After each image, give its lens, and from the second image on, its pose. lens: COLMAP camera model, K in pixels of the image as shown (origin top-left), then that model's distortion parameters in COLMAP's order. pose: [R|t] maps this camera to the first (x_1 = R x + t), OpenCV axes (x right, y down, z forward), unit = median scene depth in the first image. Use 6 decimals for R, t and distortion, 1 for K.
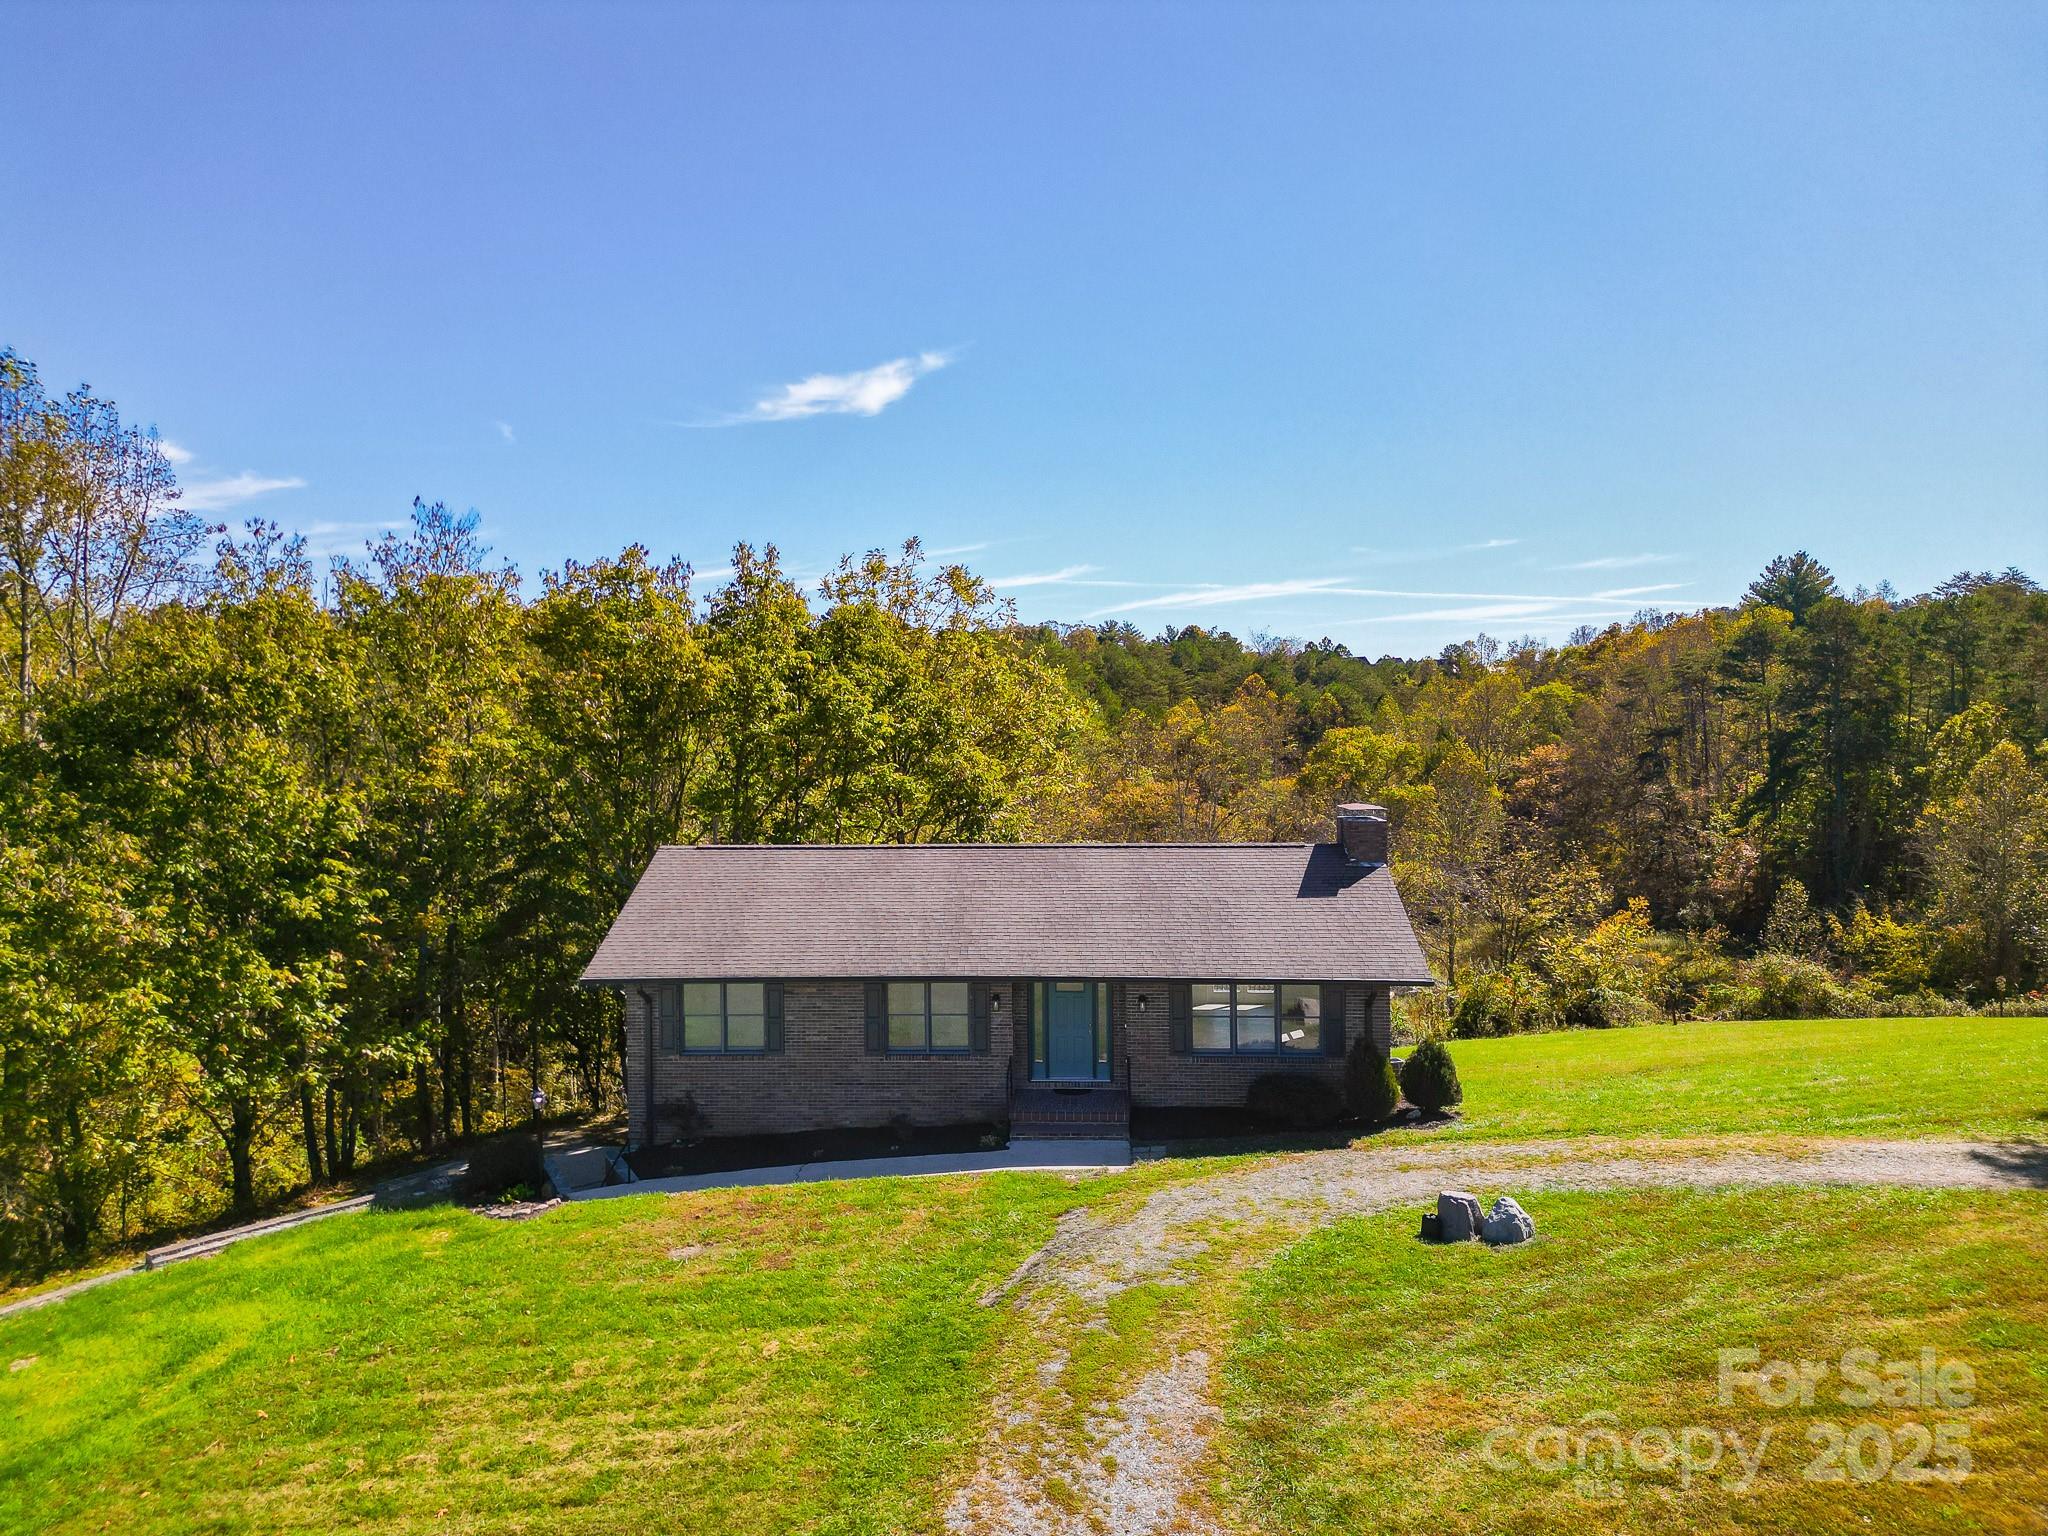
lens RADIAL K [[1407.2, 0, 1023.8], [0, 1407.2, 771.4], [0, 0, 1]] dist [0.043226, -0.024418]
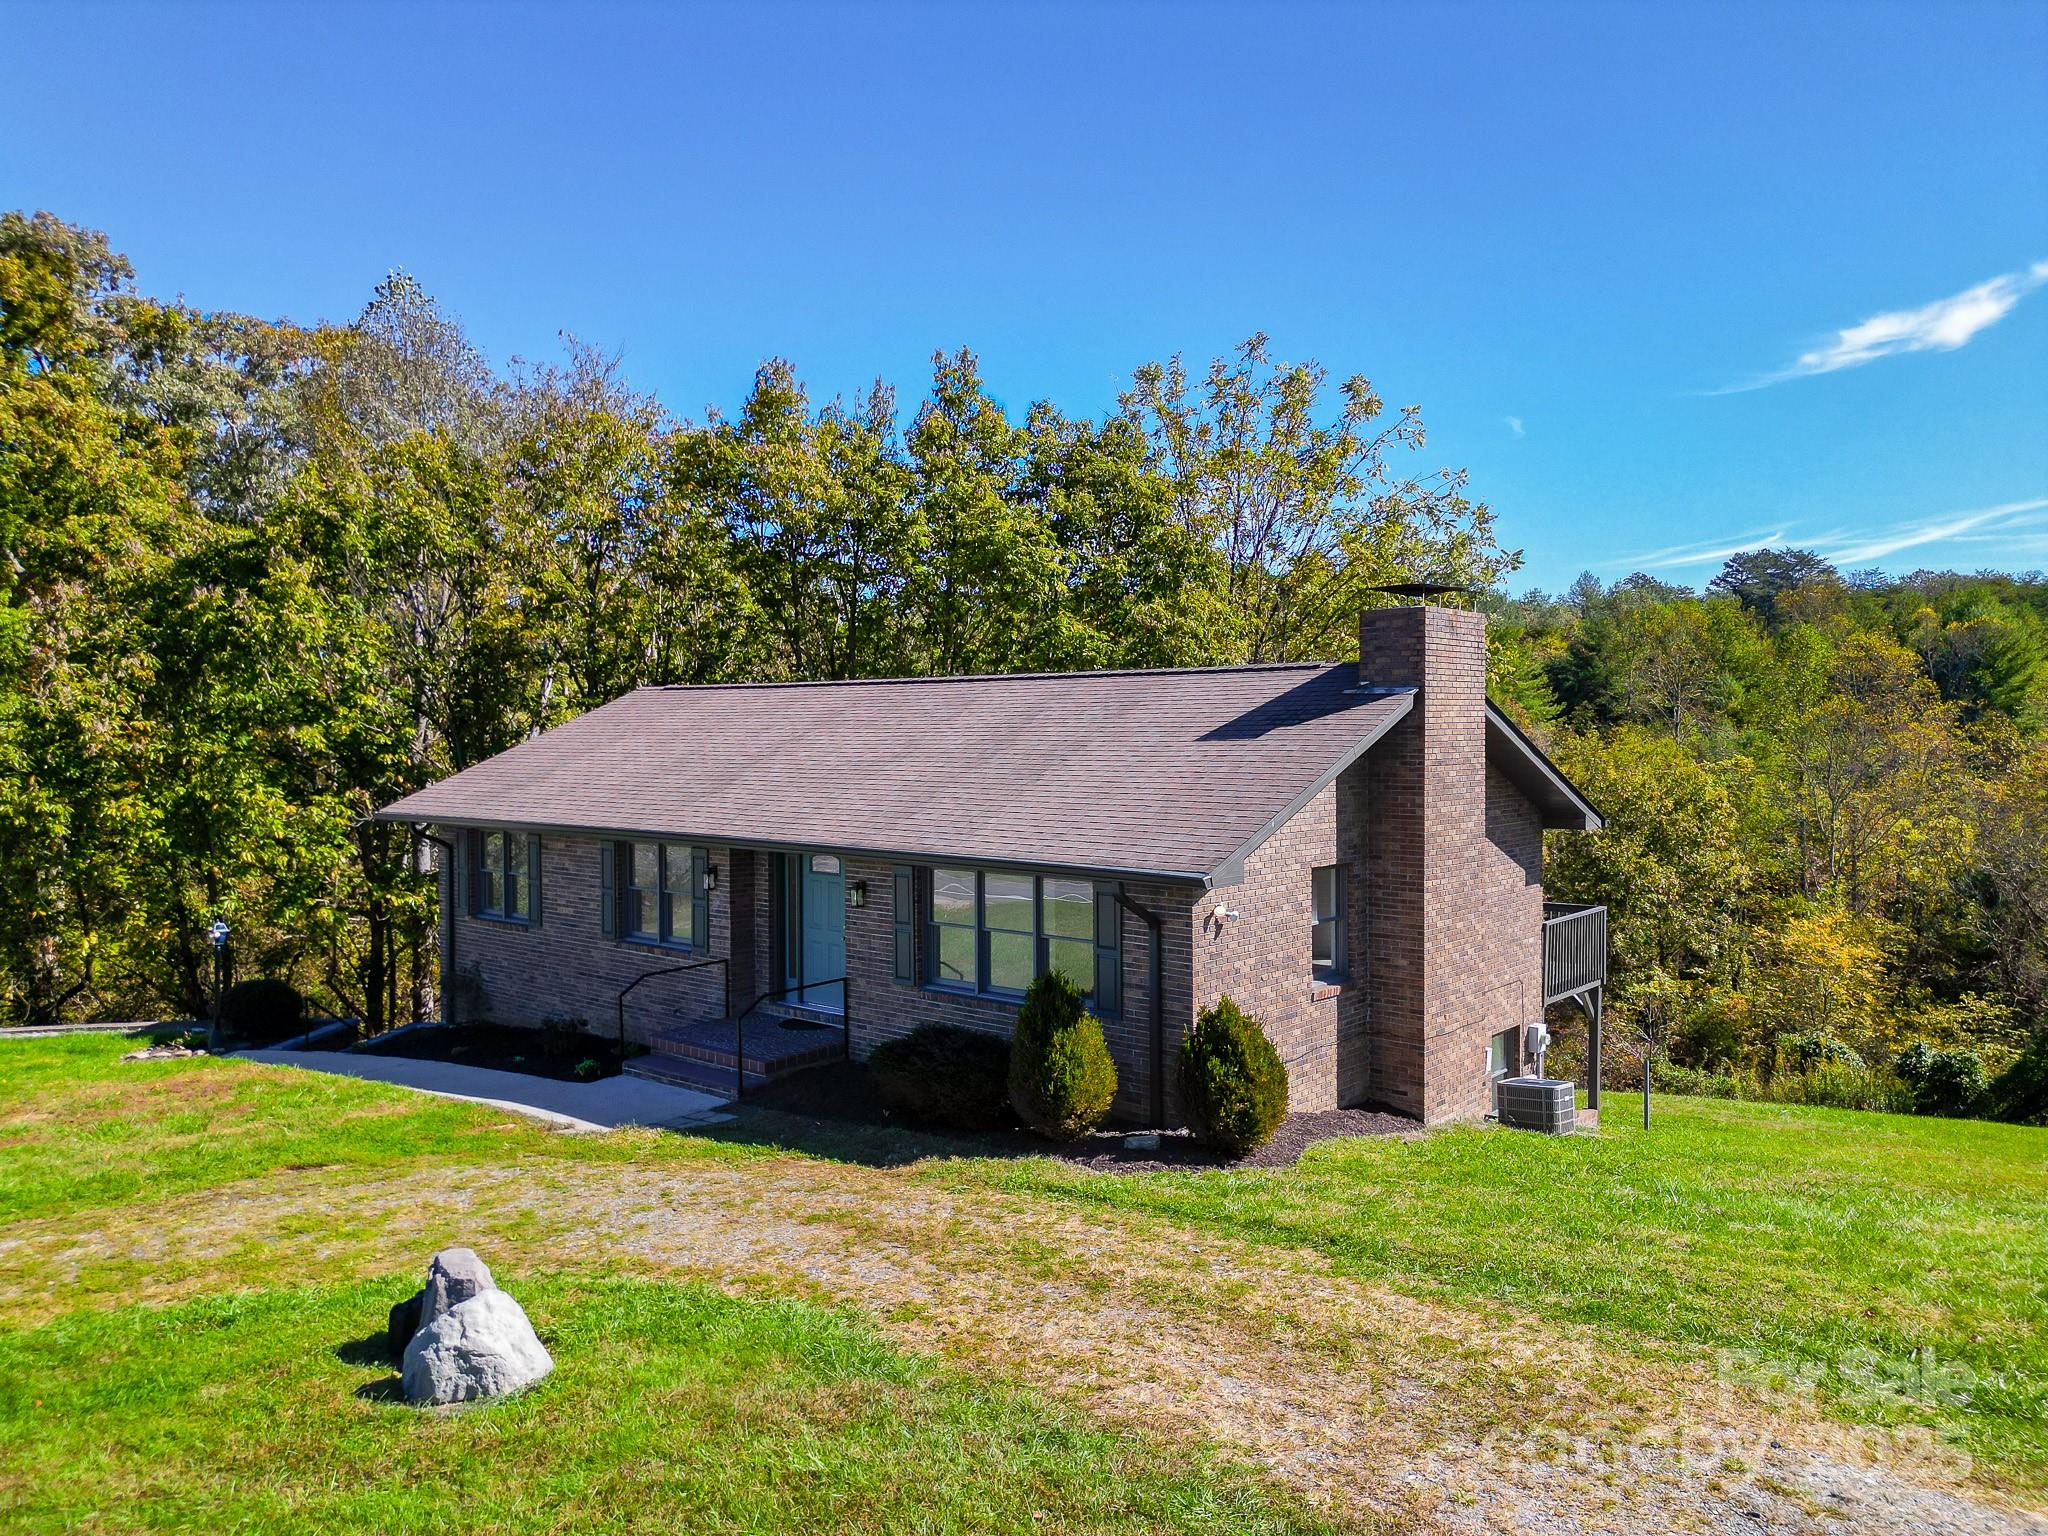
lens RADIAL K [[1427.4, 0, 1021.1], [0, 1427.4, 769.3], [0, 0, 1]] dist [0.041662, -0.026051]
pose [[0.792447, 0.022097, -0.609541, 0.509009], [-0.017839, 0.999756, 0.013051, 0.100080], [0.609680, 0.000531, 0.792647, 0.542449]]
